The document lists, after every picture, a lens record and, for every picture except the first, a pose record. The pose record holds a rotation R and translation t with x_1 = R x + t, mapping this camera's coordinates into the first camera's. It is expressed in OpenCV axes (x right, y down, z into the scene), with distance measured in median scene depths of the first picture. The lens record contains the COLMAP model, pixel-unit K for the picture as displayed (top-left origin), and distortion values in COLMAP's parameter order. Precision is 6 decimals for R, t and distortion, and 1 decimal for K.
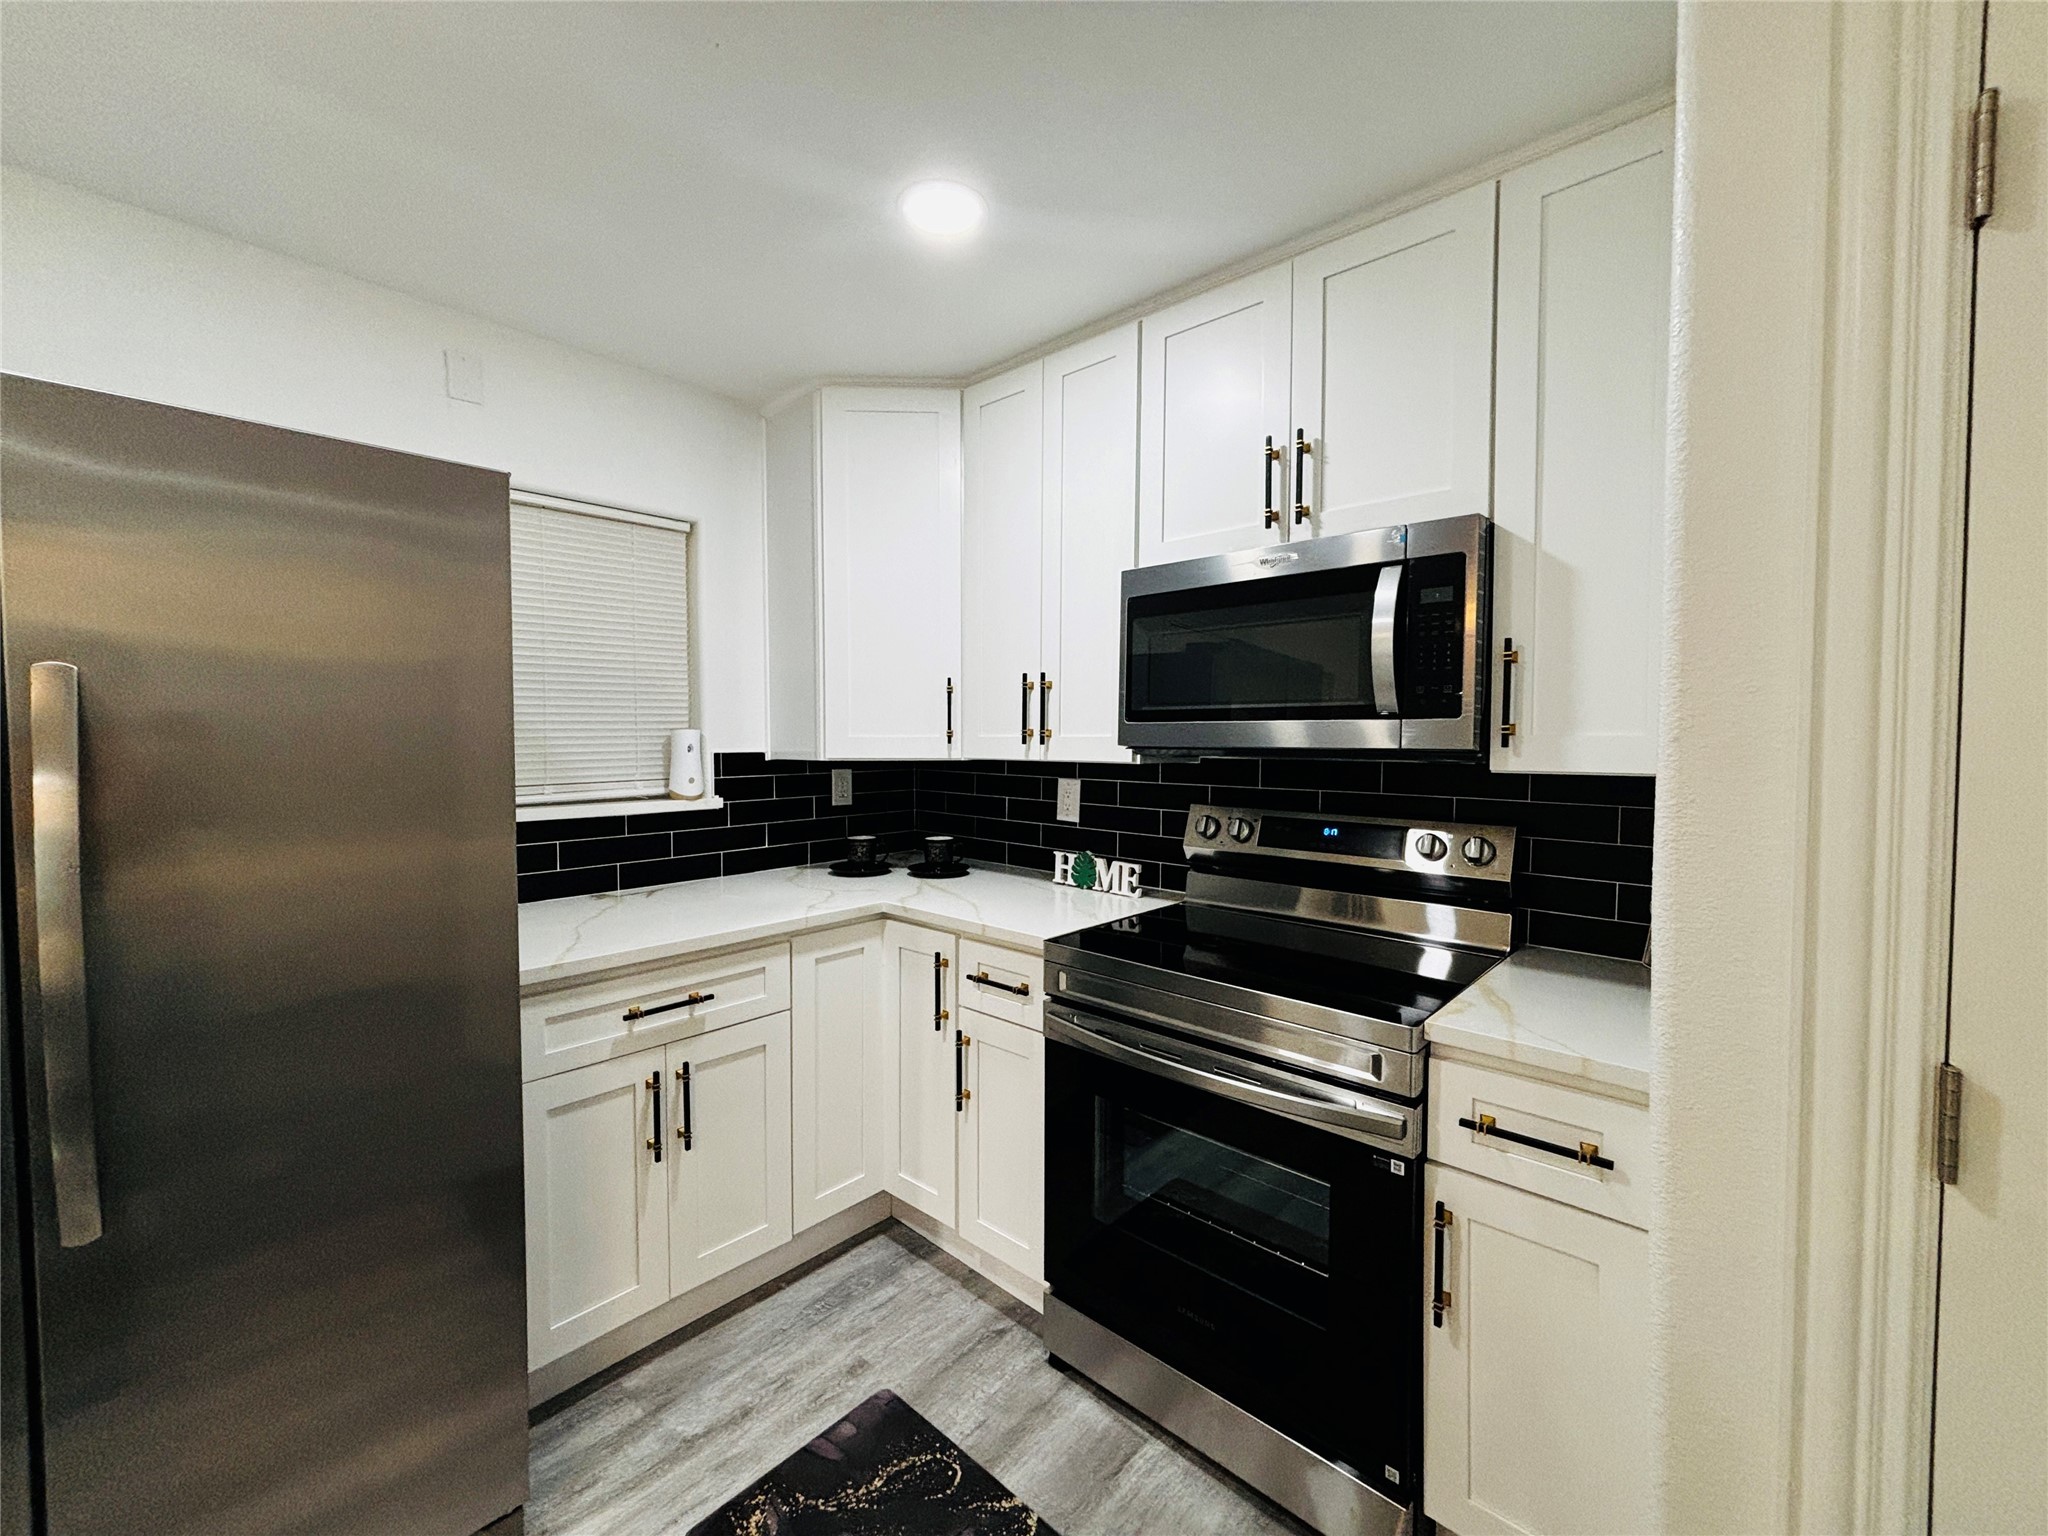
lens RADIAL K [[822.4, 0, 998.7], [0, 822.4, 767.4], [0, 0, 1]] dist [-0.000326, -0.000018]
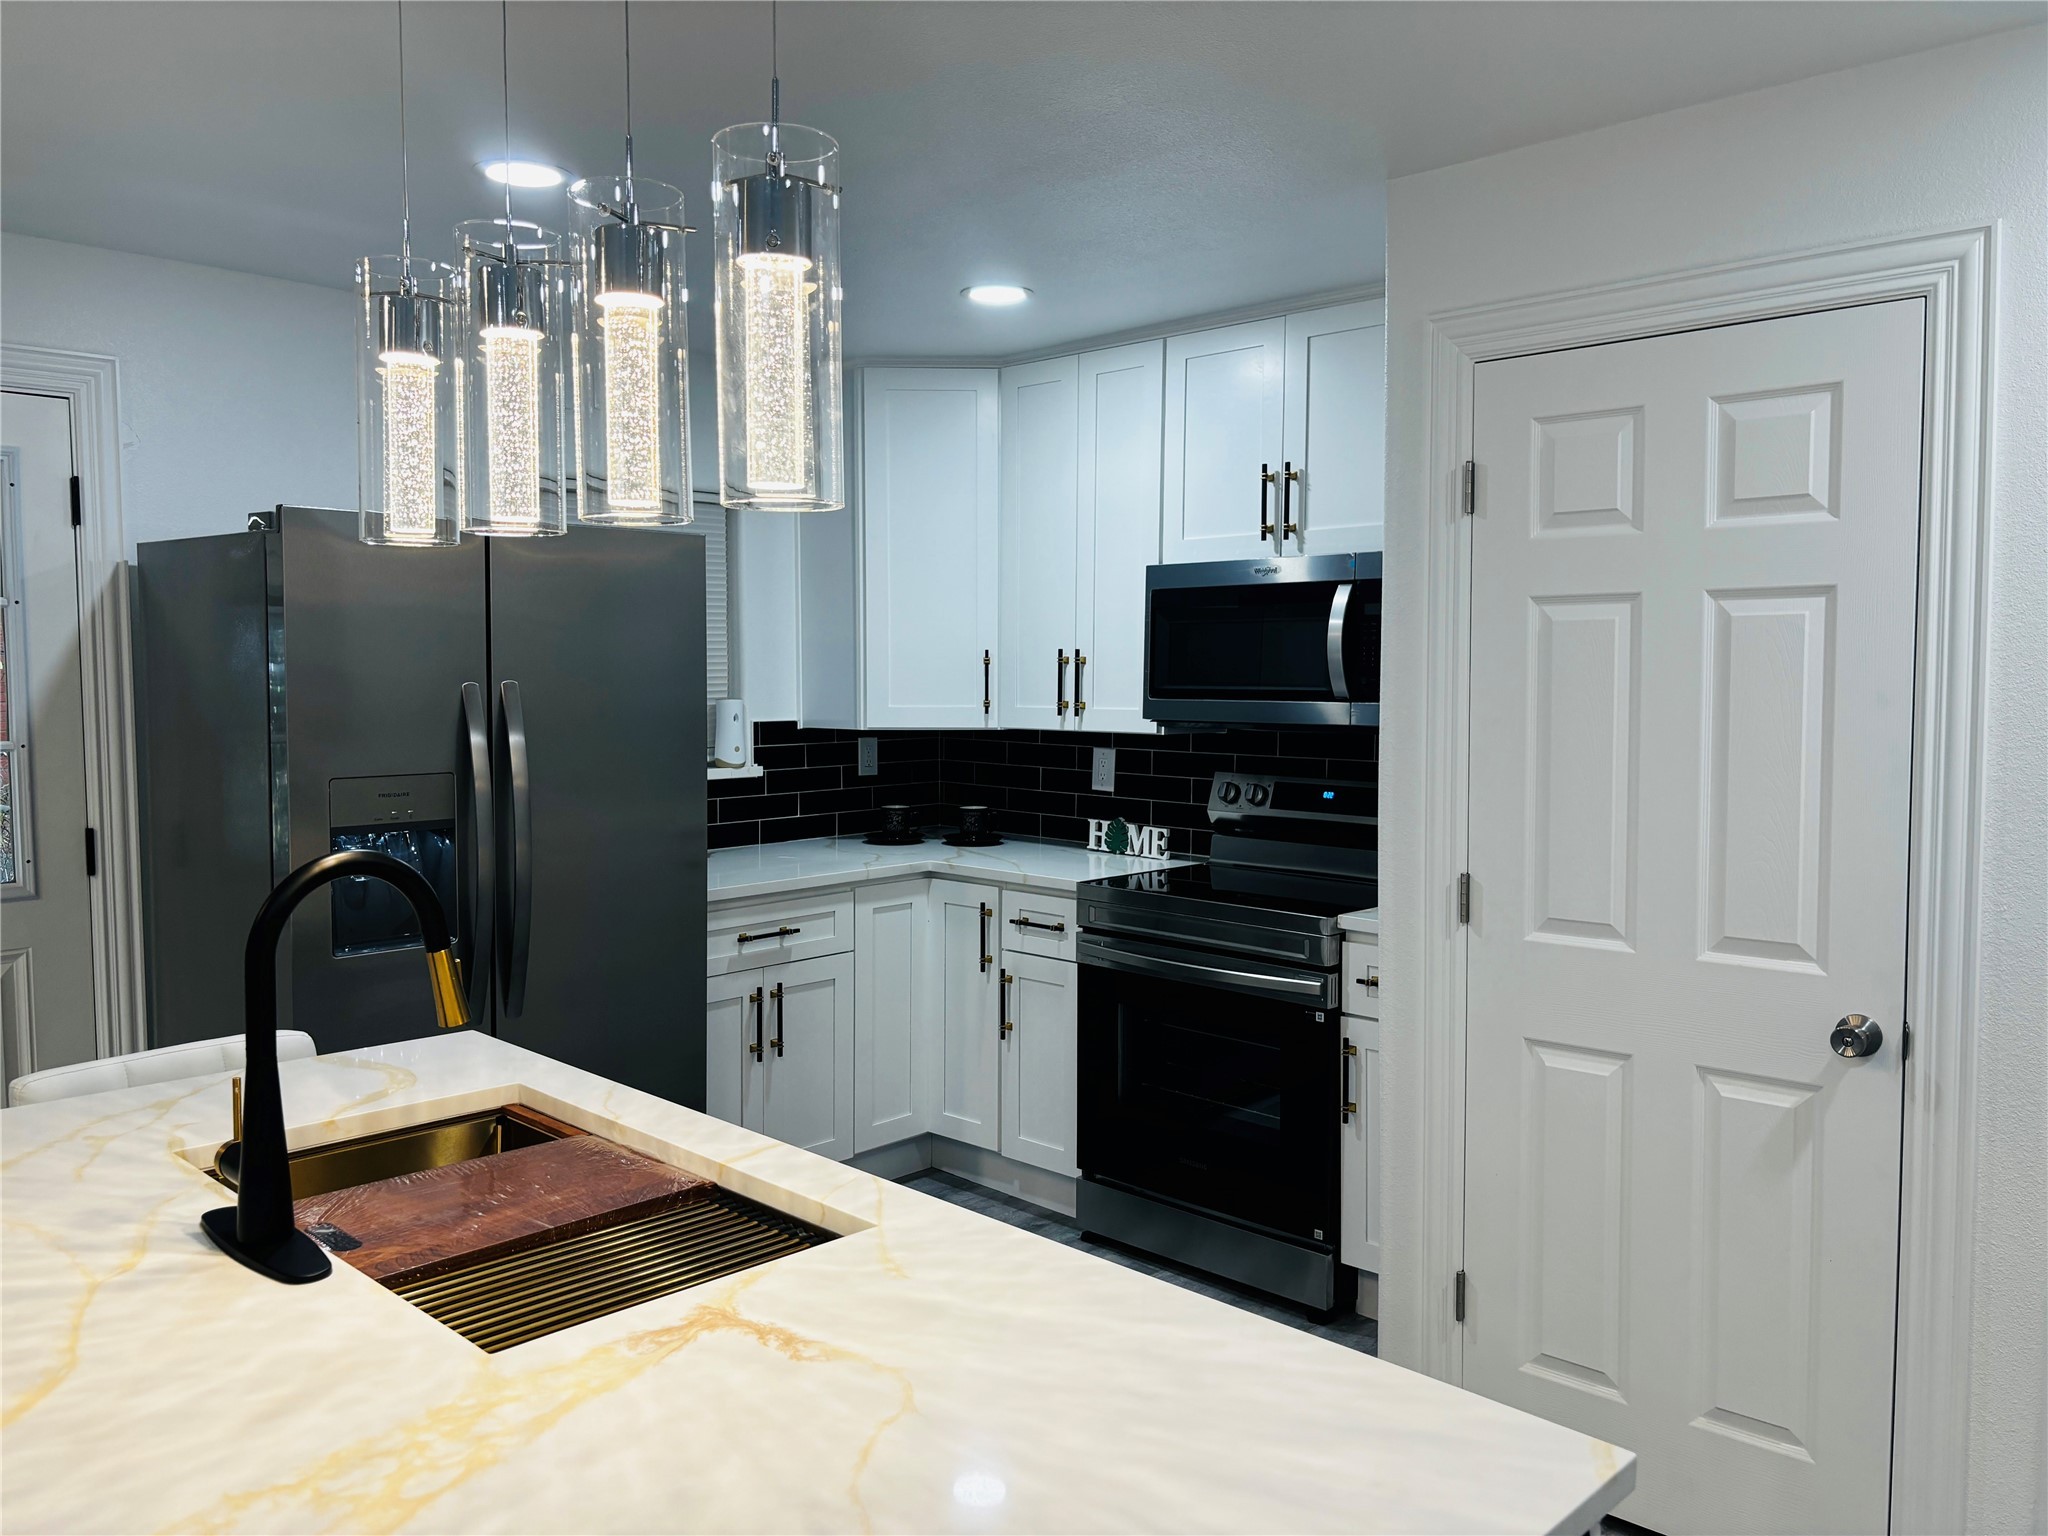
lens RADIAL K [[1565.6, 0, 1024.0], [0, 1565.6, 768.0], [0, 0, 1]] dist [0.001811, 0.000068]
pose [[0.999885, 0.001207, 0.015132, -0.047711], [-0.001597, 0.999667, 0.025754, -0.012765], [-0.015095, -0.025775, 0.999554, -1.064742]]
